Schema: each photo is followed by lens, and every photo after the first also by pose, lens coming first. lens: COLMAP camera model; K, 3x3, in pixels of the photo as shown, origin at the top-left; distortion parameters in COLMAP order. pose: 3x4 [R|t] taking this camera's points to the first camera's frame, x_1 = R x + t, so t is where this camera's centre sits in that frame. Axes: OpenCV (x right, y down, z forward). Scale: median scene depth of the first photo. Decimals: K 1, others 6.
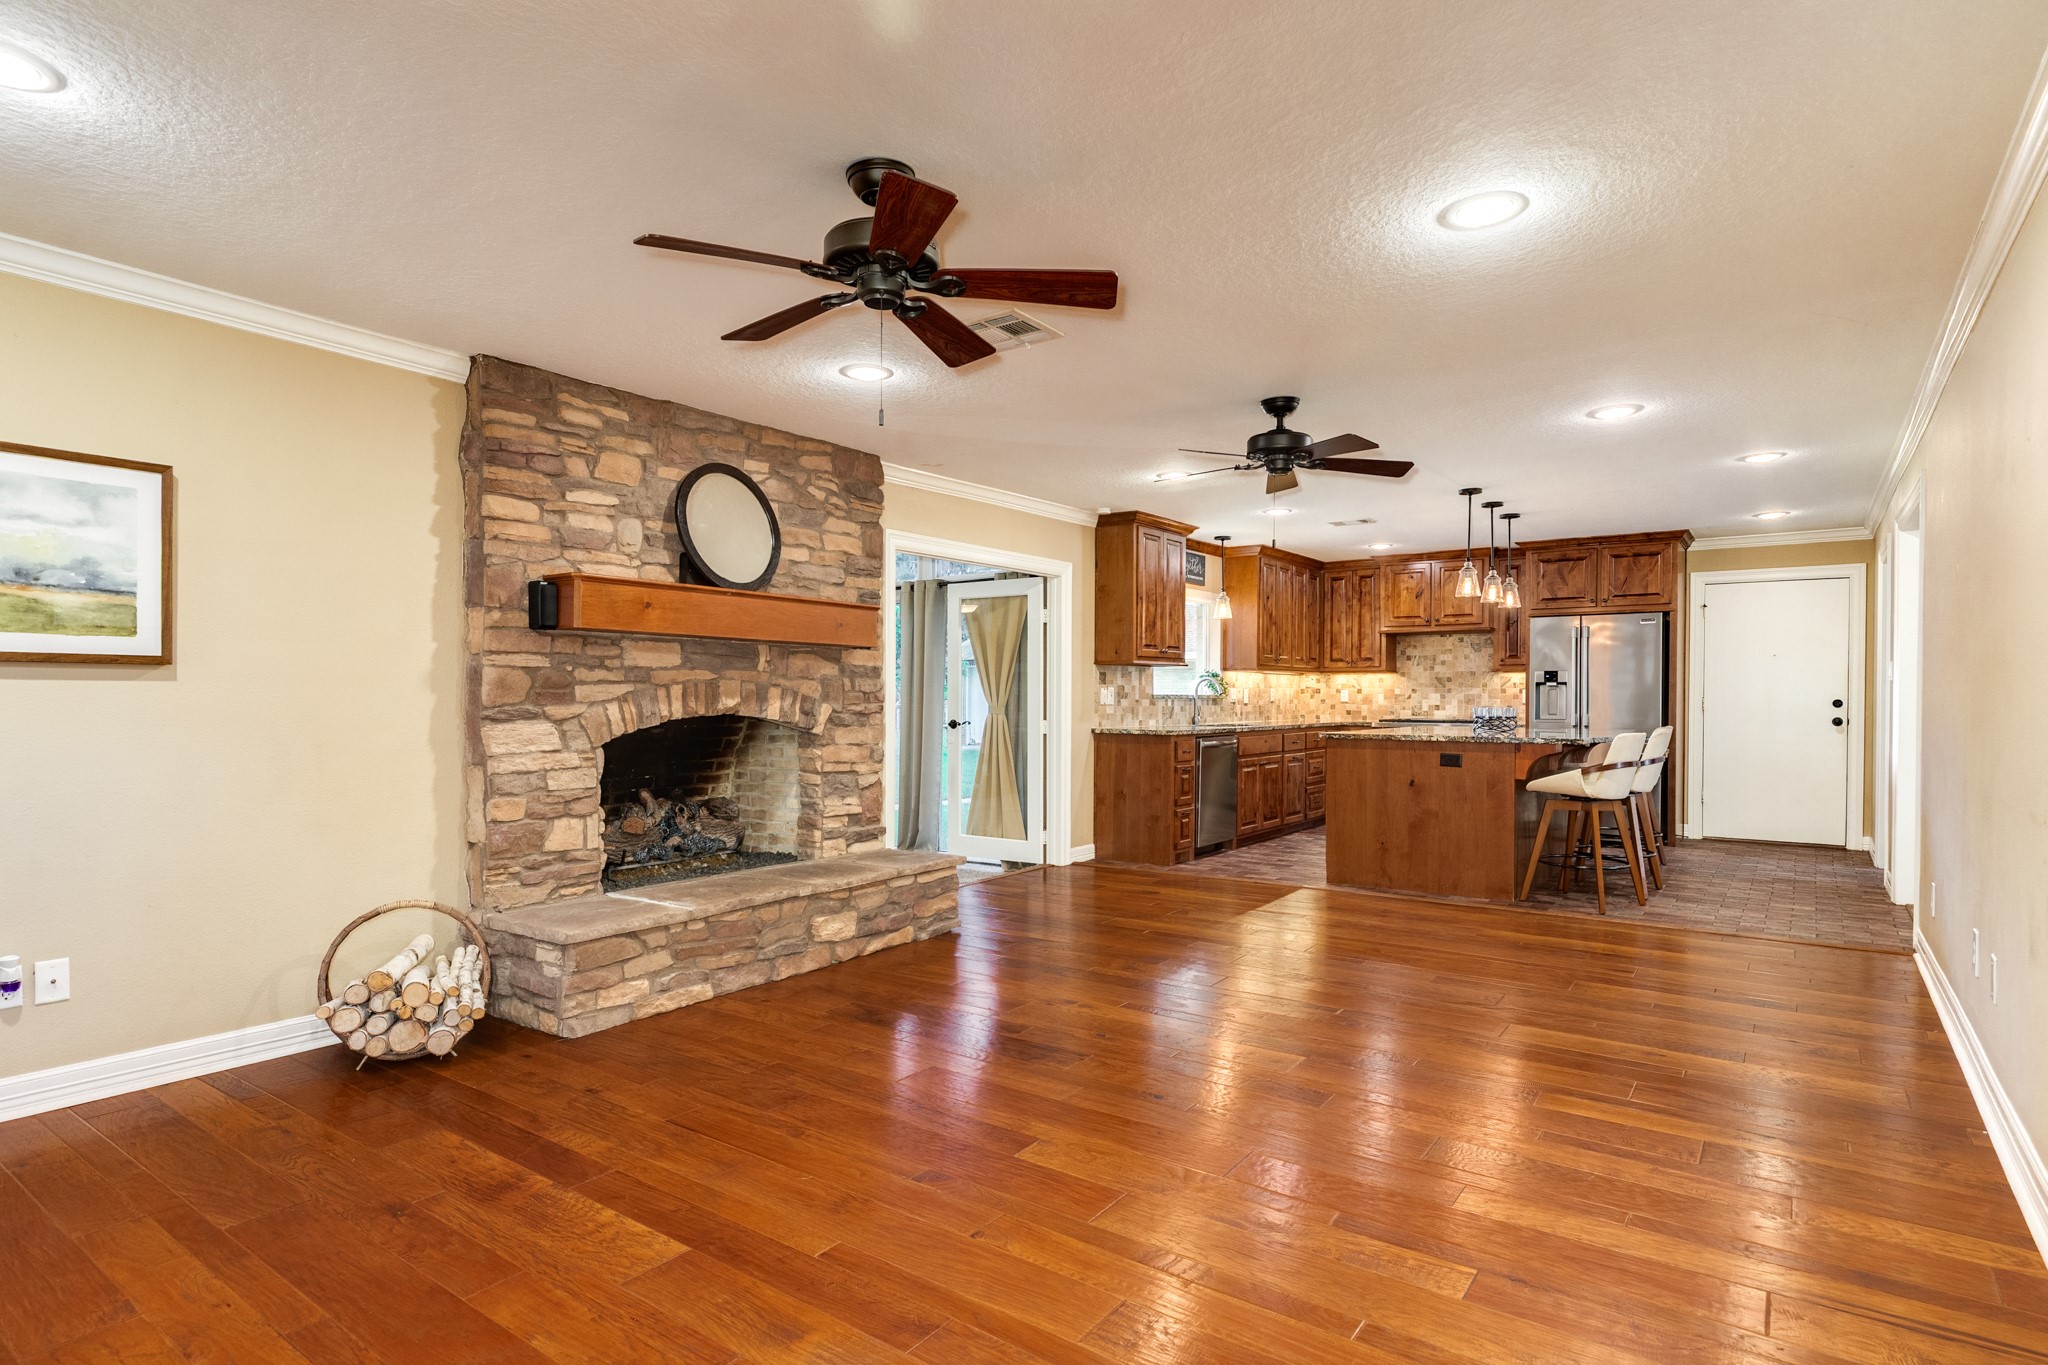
lens RADIAL K [[1061.6, 0, 1021.8], [0, 1061.6, 700.4], [0, 0, 1]] dist [-0.003233, 0.000845]
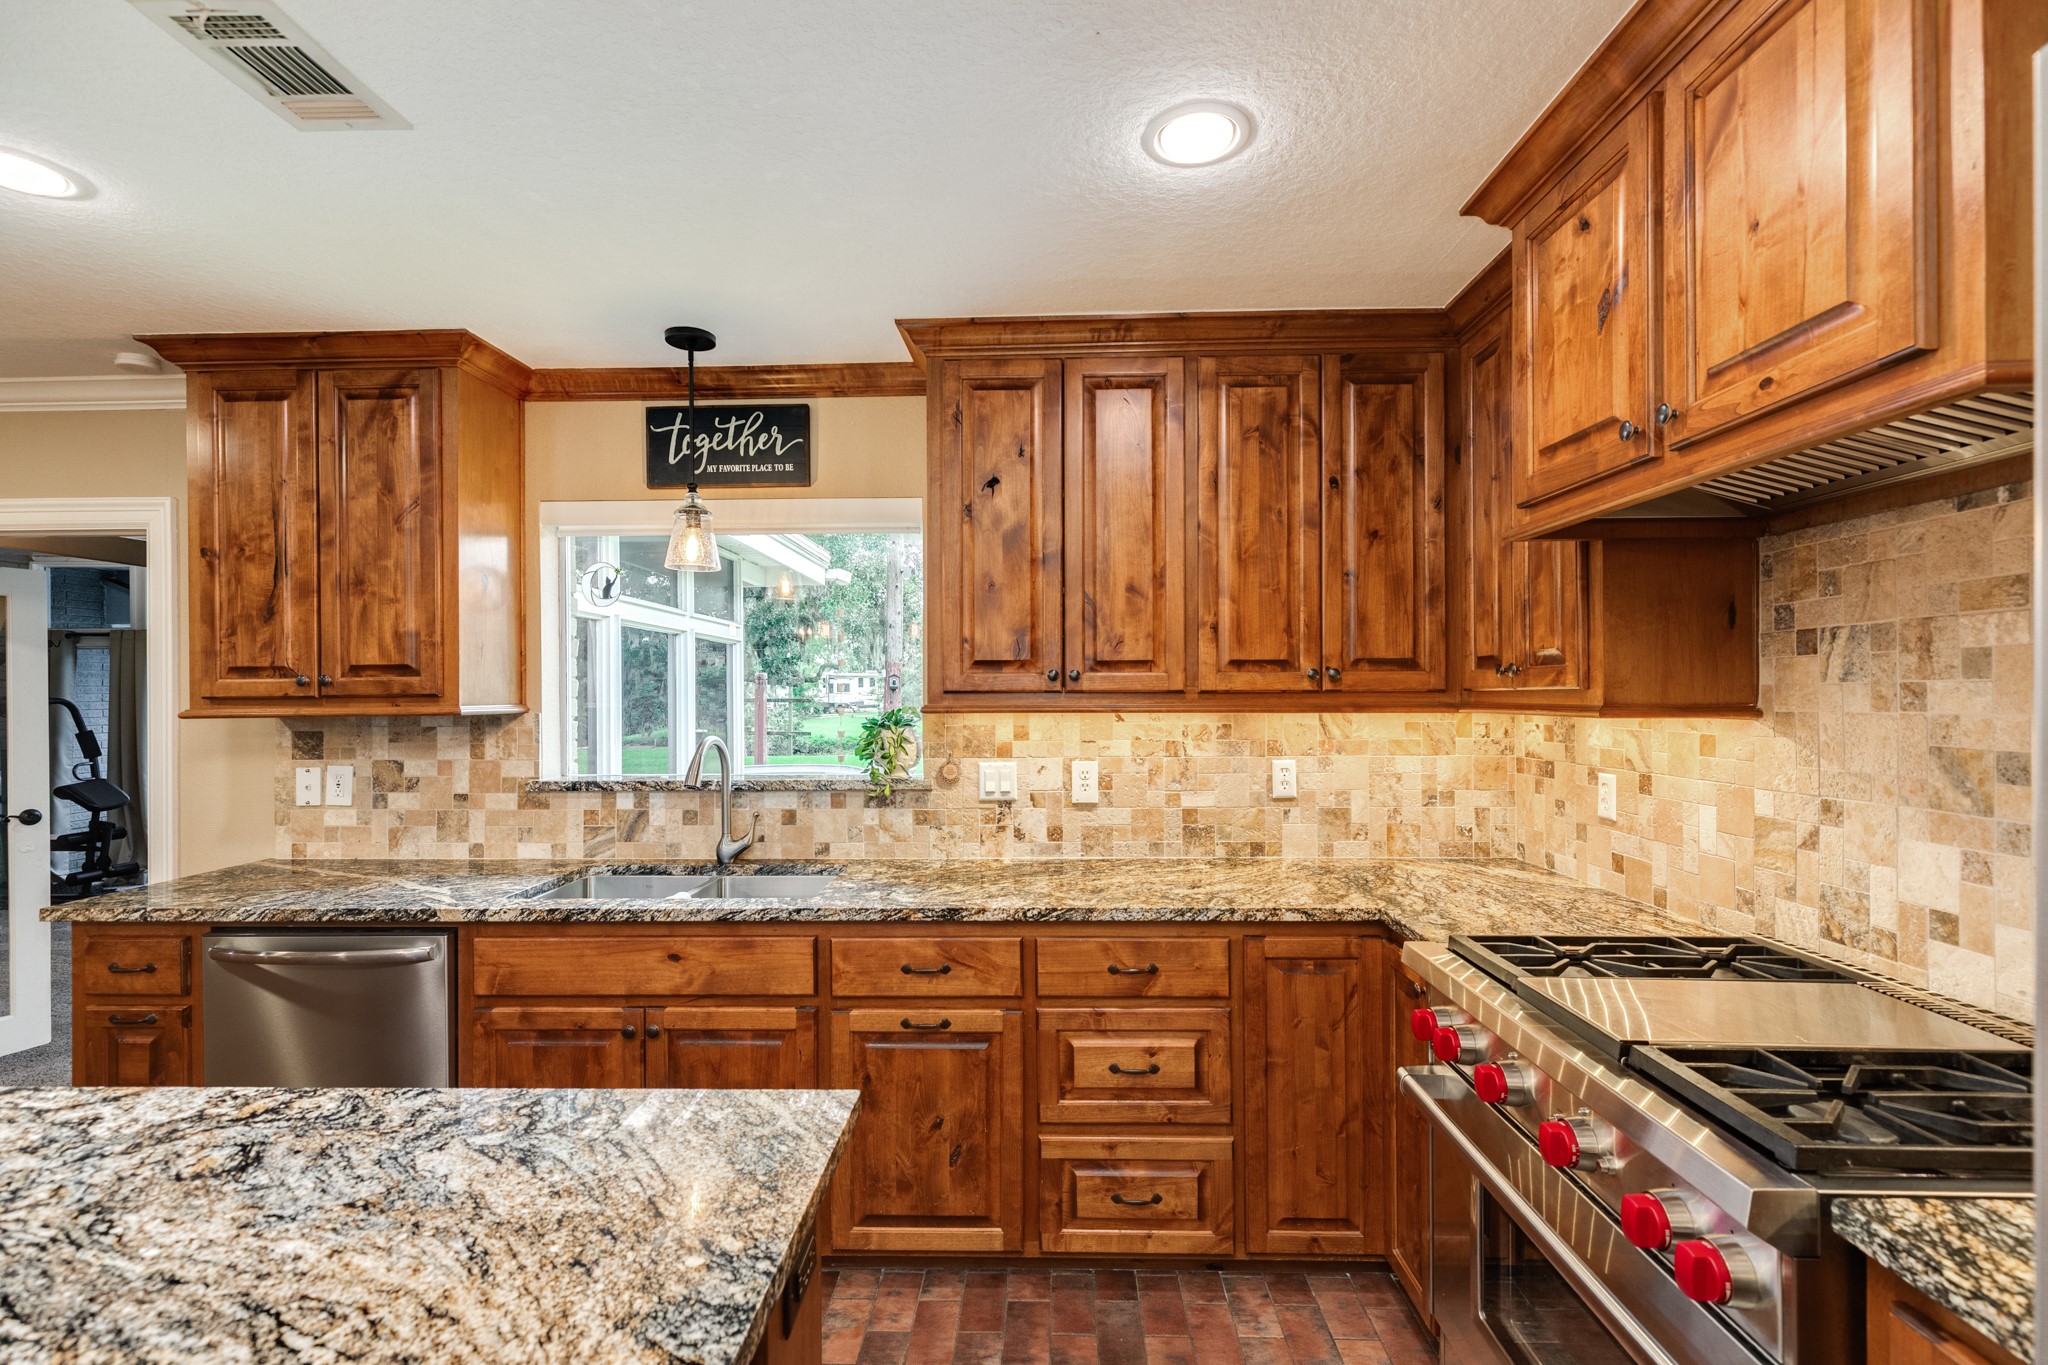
lens RADIAL K [[940.9, 0, 1018.3], [0, 940.9, 683.5], [0, 0, 1]] dist [-0.003414, -0.000272]
pose [[0.558115, -0.011617, -0.829682, 0.728648], [0.005309, 0.999932, -0.010429, -0.053040], [0.829746, 0.001416, 0.558139, 1.328353]]
